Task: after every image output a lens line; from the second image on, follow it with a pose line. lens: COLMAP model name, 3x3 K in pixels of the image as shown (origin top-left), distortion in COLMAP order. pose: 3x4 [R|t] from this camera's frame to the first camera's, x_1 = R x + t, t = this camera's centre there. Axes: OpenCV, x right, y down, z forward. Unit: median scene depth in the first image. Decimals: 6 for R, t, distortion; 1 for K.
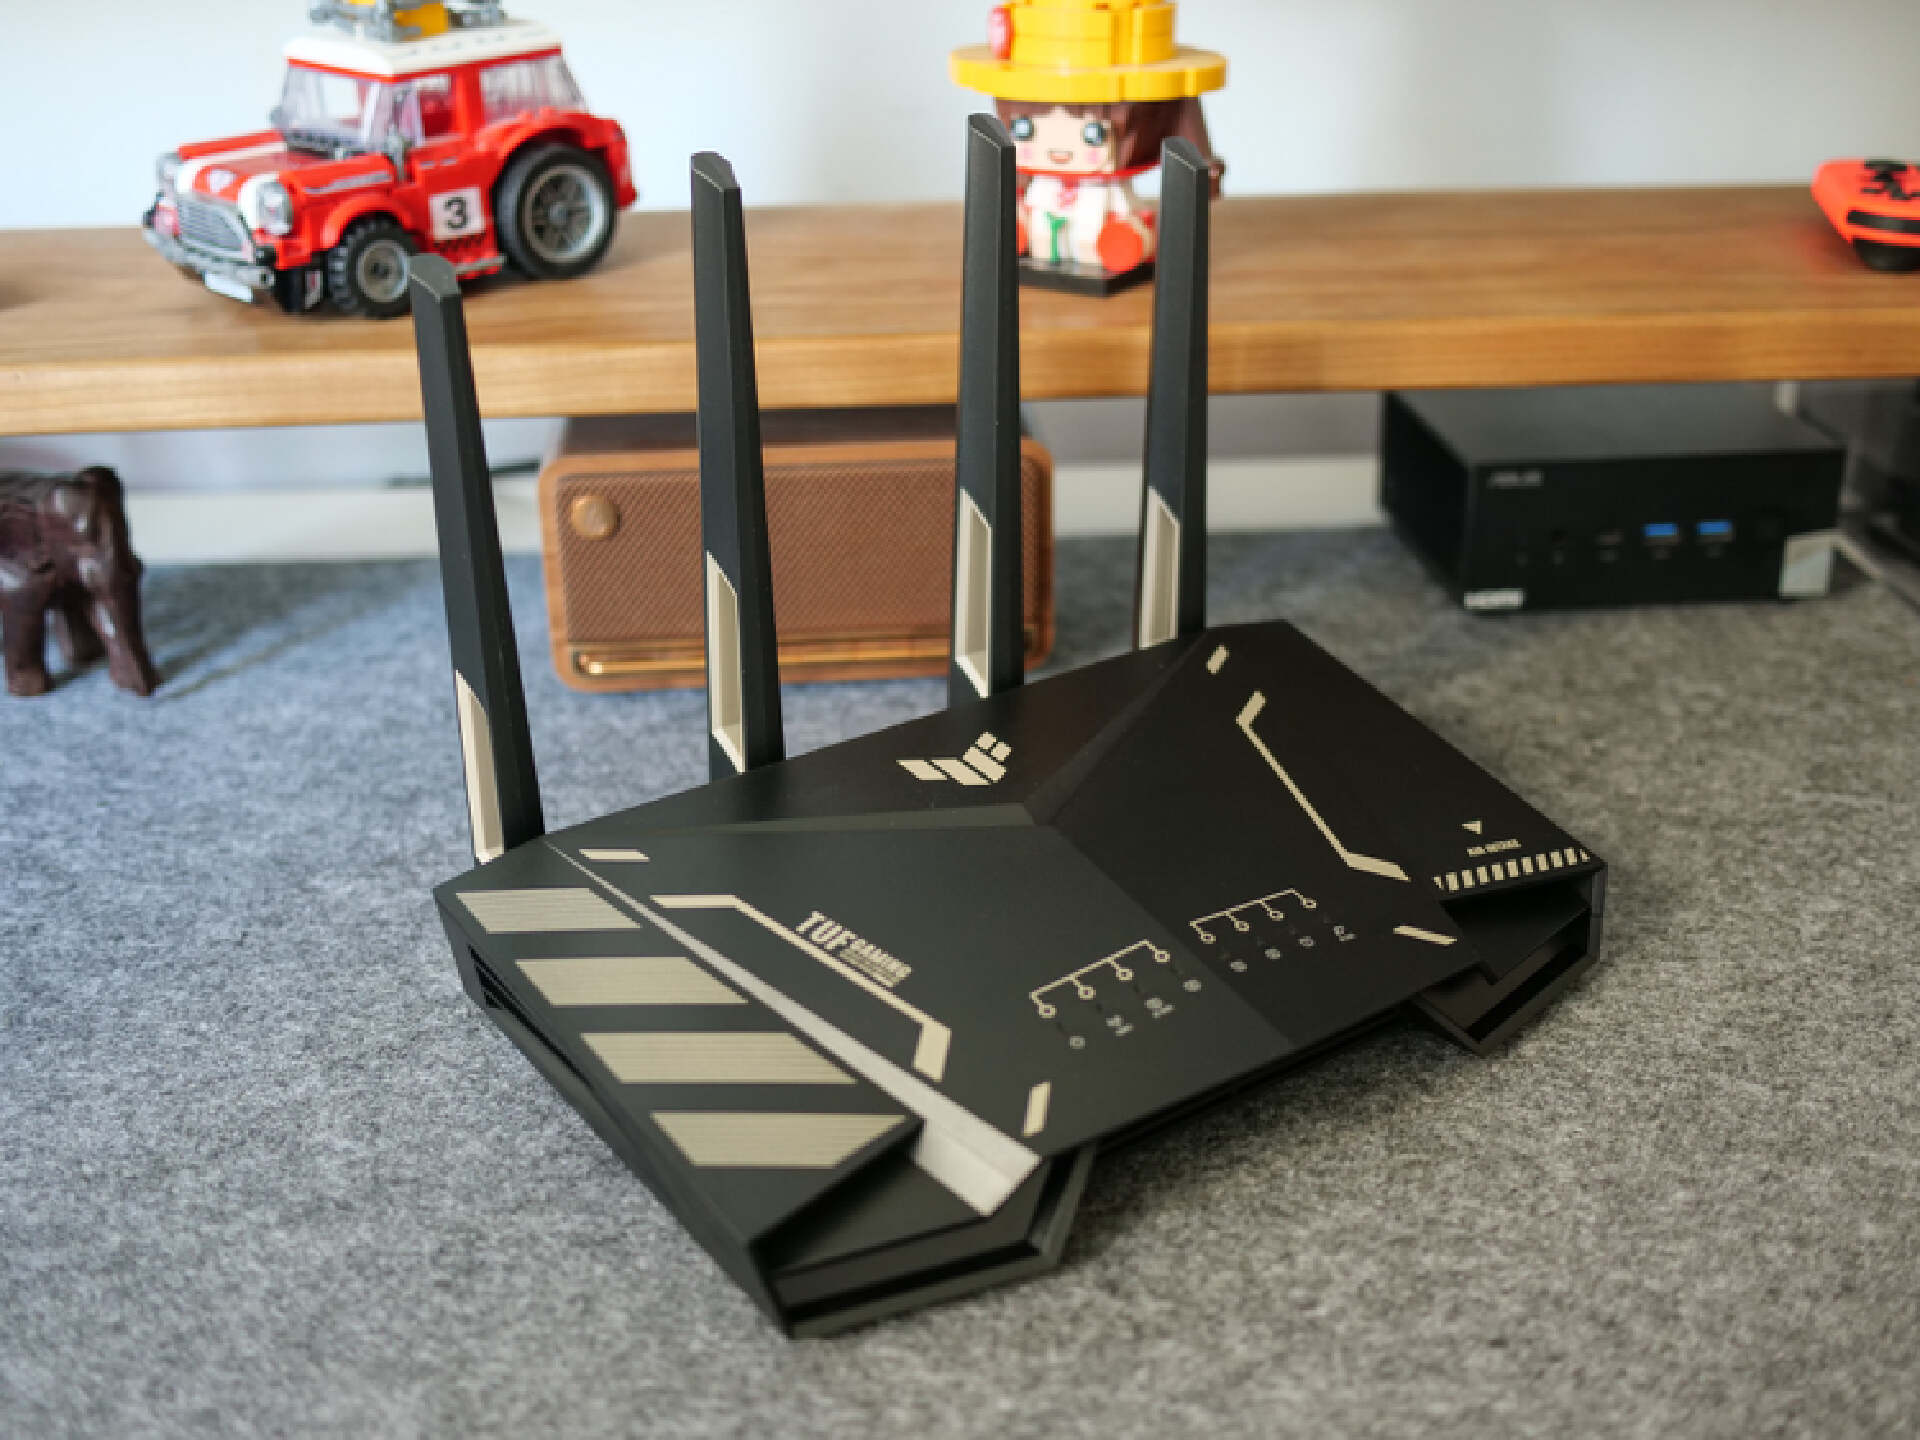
lens RADIAL K [[2234.4, 0, 960.0], [0, 2234.4, 720.0], [0, 0, 1]] dist [0.001187, 0.005710]
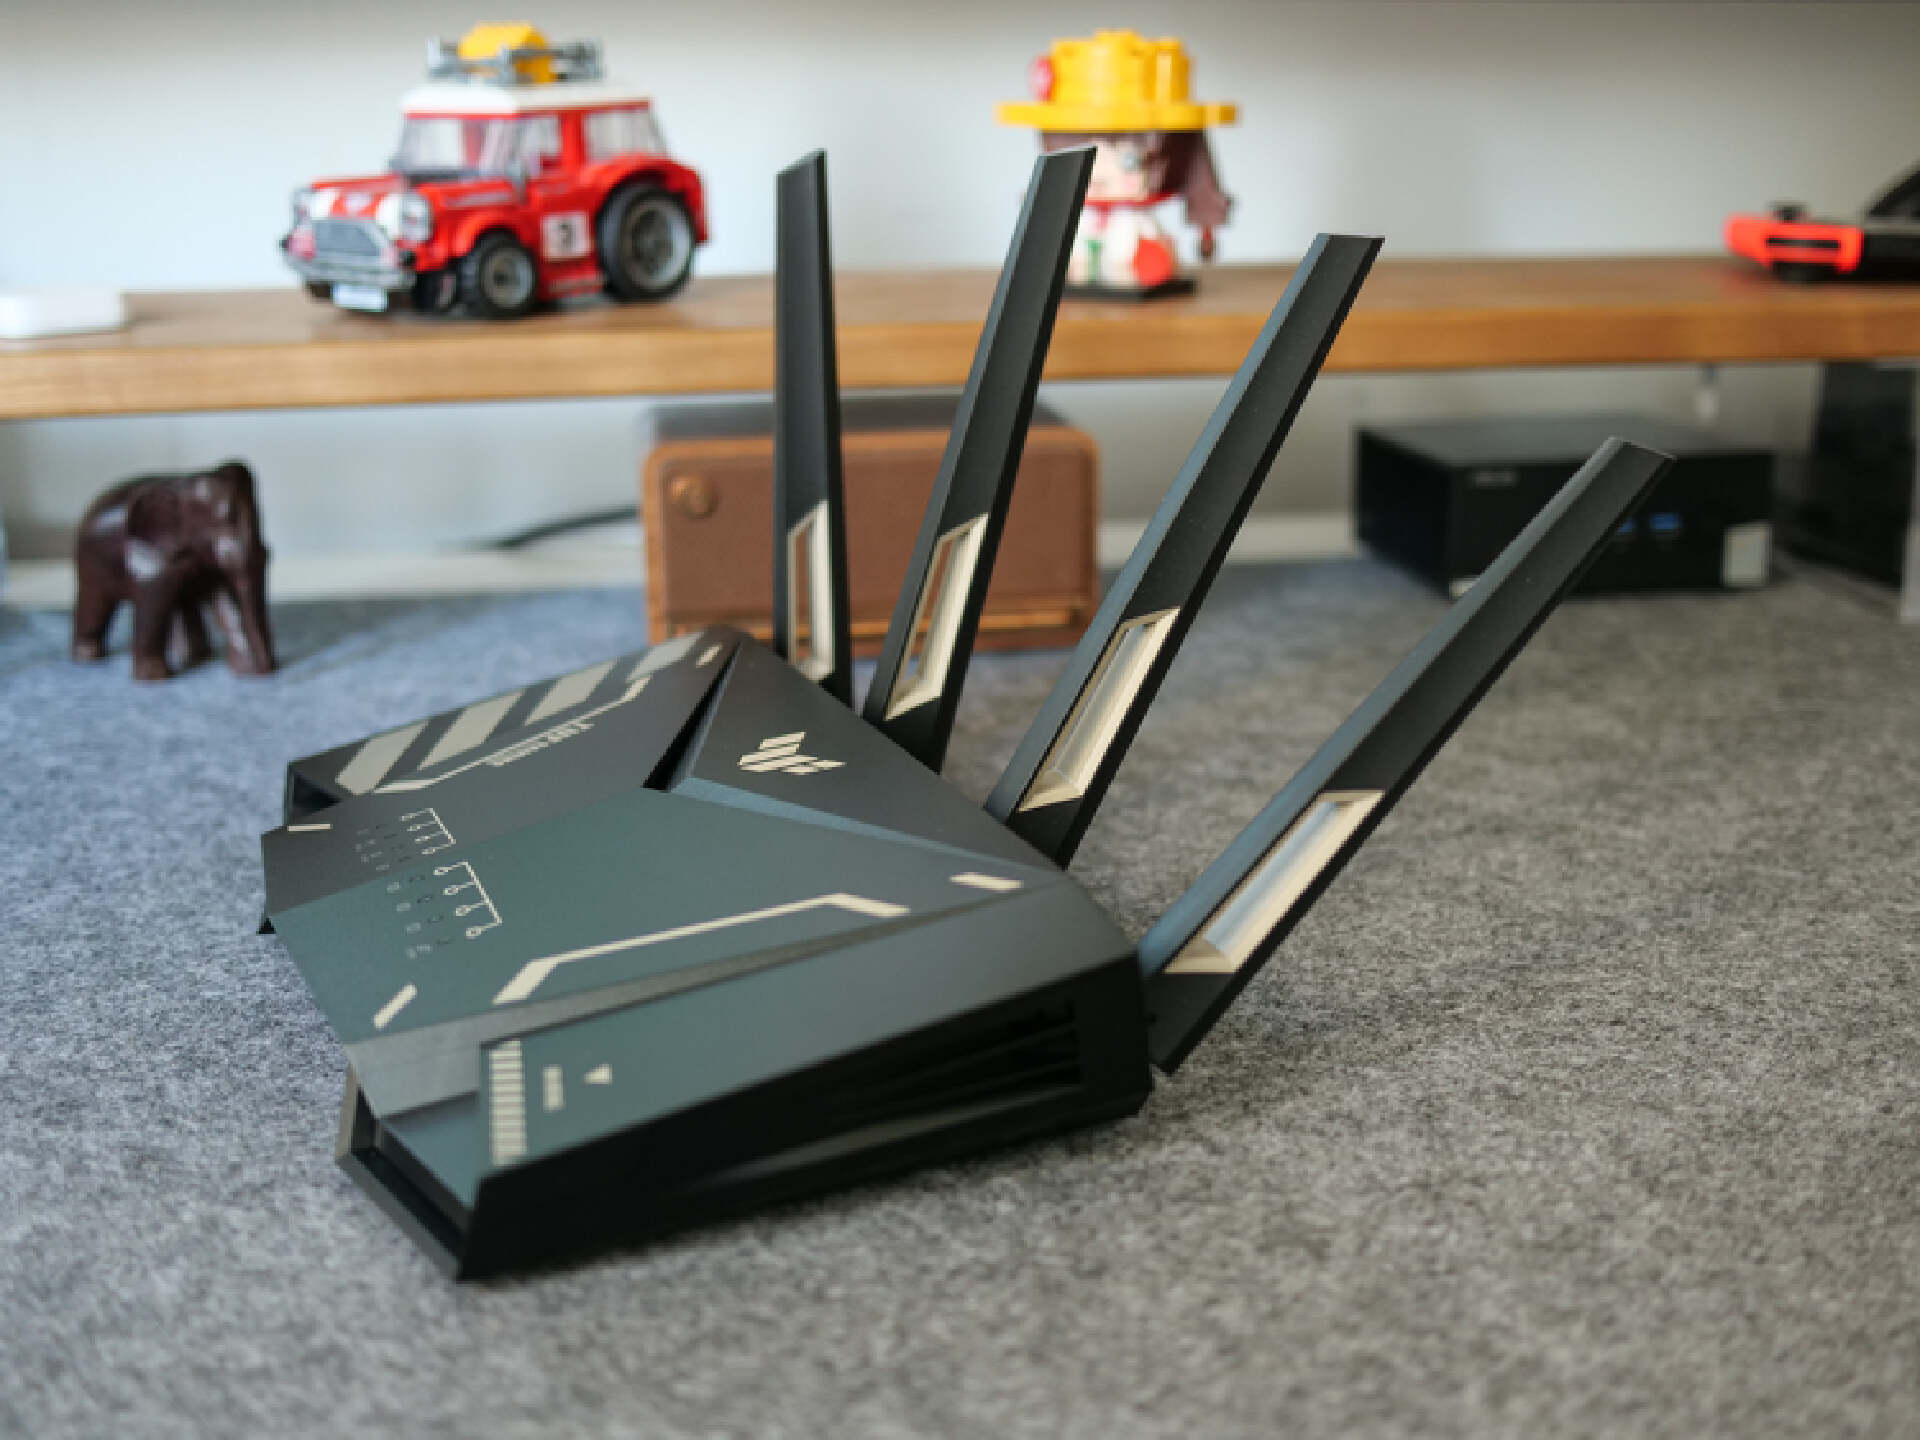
lens RADIAL K [[2234.4, 0, 960.0], [0, 2234.4, 720.0], [0, 0, 1]] dist [0.001187, 0.005710]
pose [[0.997084, -0.019604, 0.073746, -0.156338], [0.029618, 0.990092, -0.137258, 0.236435], [-0.070324, 0.139042, 0.987786, -0.121256]]
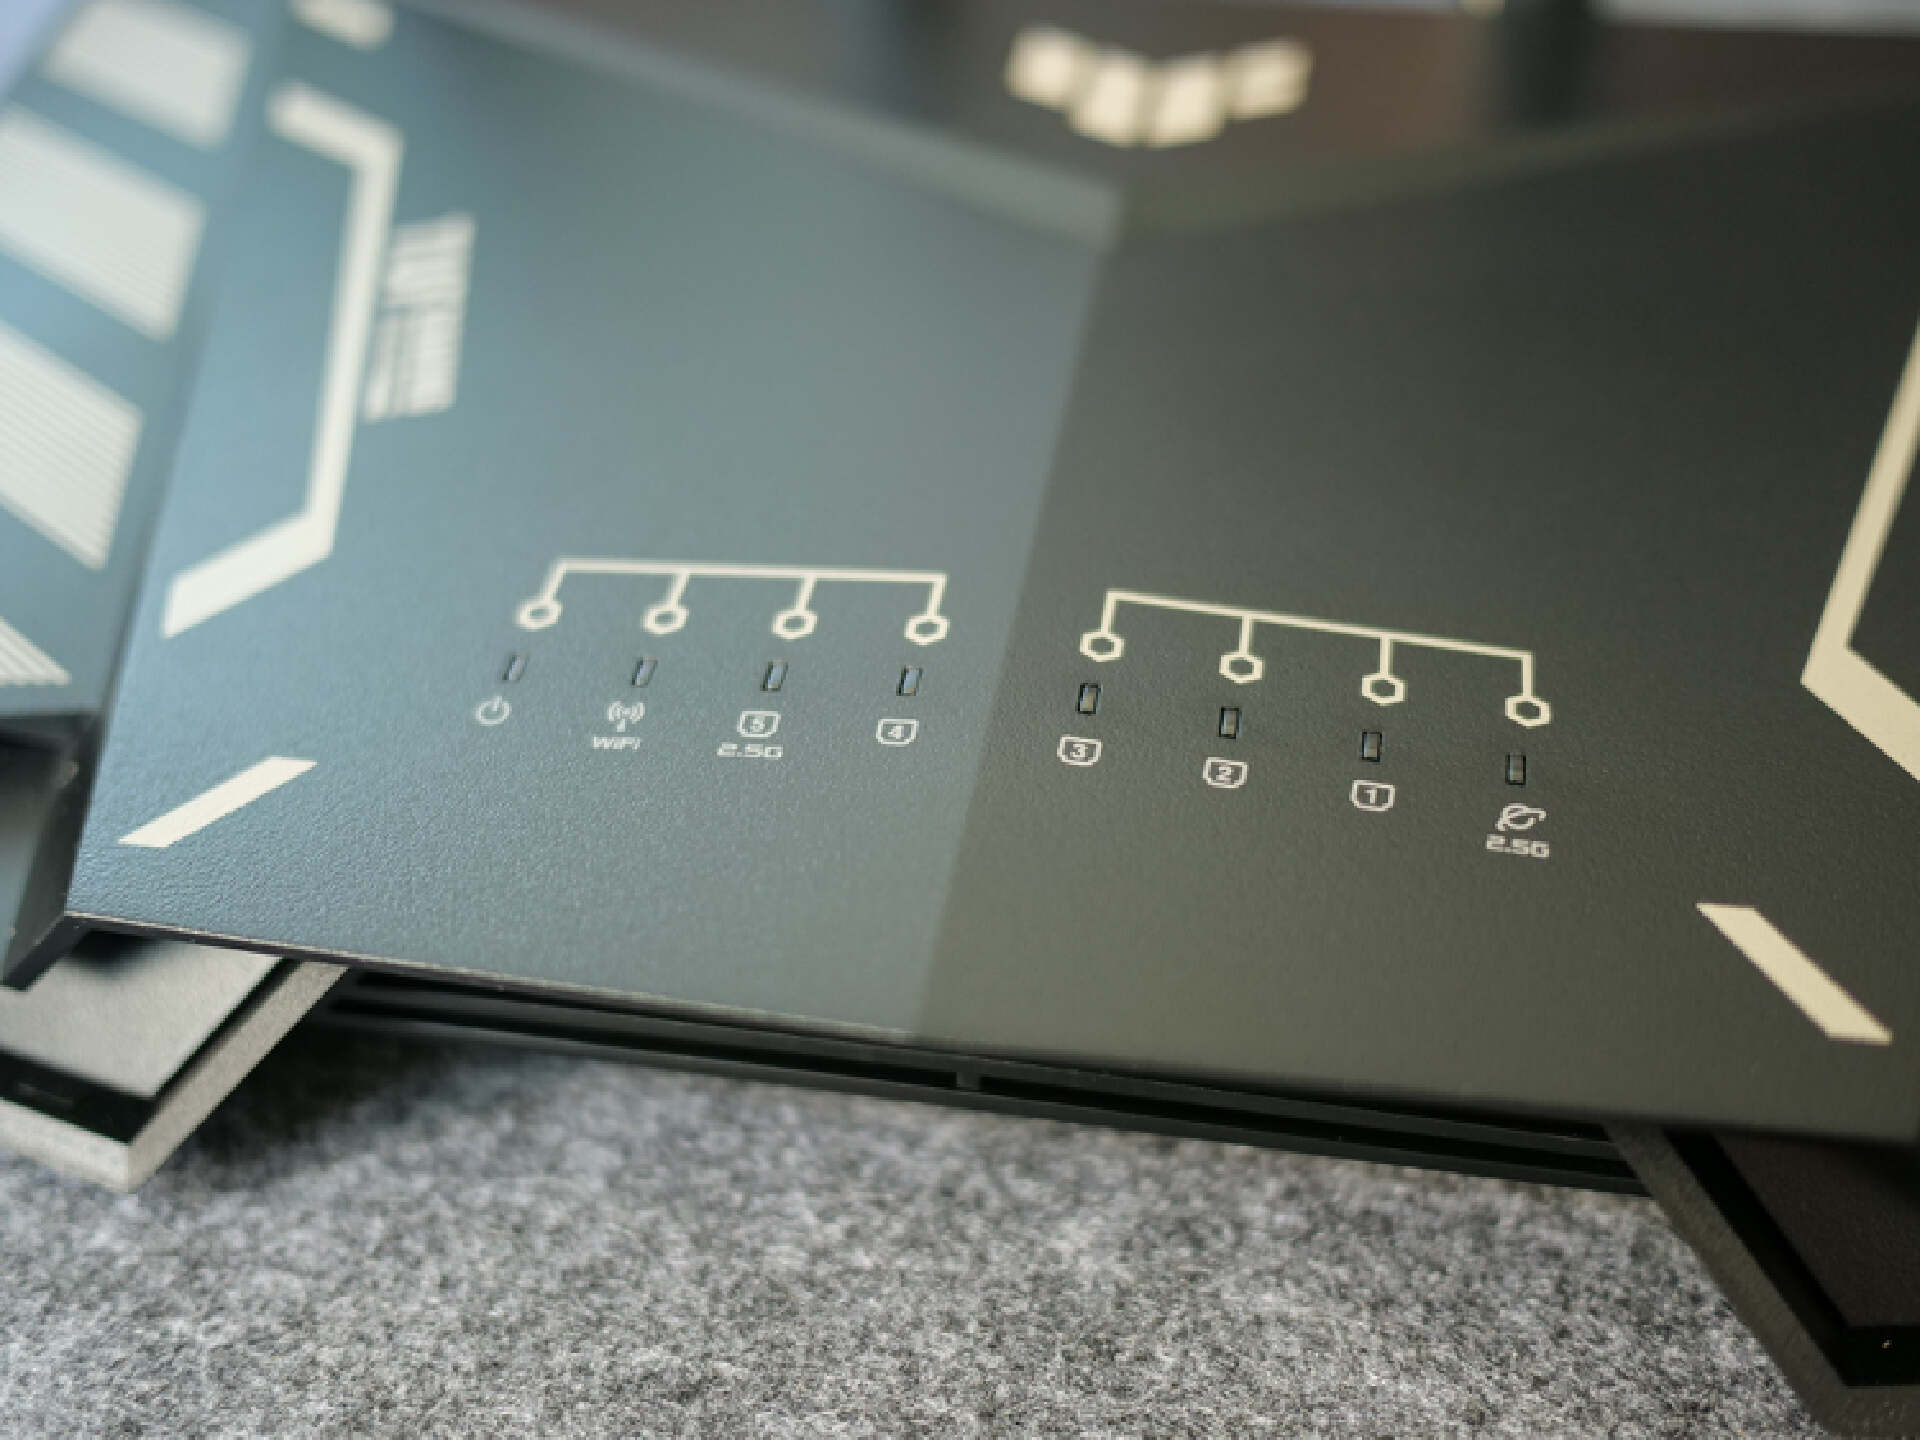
lens RADIAL K [[2234.4, 0, 960.0], [0, 2234.4, 720.0], [0, 0, 1]] dist [0.001187, 0.005710]
pose [[0.701792, 0.455529, -0.547705, 0.340517], [-0.296516, 0.885859, 0.356837, -0.020137], [0.647739, -0.088022, 0.756760, 0.787711]]
